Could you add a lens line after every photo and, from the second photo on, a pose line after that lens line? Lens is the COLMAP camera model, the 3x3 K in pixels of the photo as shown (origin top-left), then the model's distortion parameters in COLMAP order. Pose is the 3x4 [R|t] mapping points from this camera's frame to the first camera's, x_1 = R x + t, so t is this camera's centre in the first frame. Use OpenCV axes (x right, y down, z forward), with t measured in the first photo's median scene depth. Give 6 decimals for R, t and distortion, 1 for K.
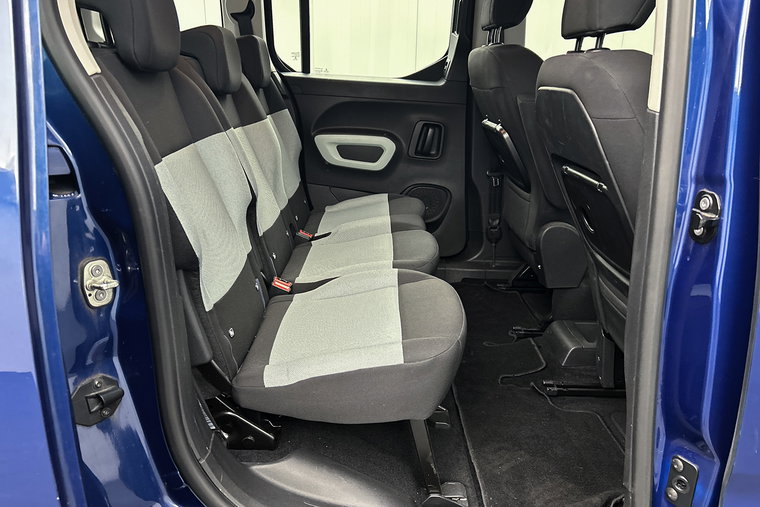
lens RADIAL K [[575.2, 0, 375.1], [0, 575.2, 257.7], [0, 0, 1]] dist [0.062915, -0.069762]
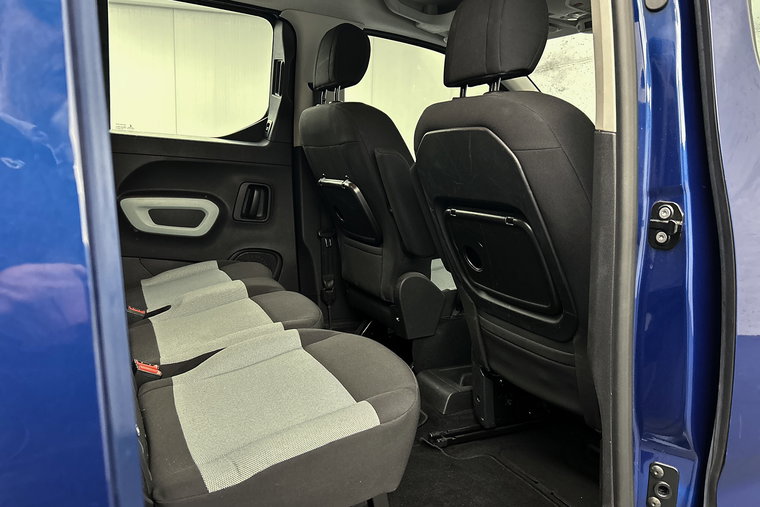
lens RADIAL K [[575.2, 0, 379.6], [0, 575.2, 252.8], [0, 0, 1]] dist [0.062915, -0.069762]
pose [[0.901274, -0.055787, 0.429643, -0.165907], [0.119611, 0.985173, -0.122990, 0.021638], [-0.416411, 0.162238, 0.894584, 0.110032]]
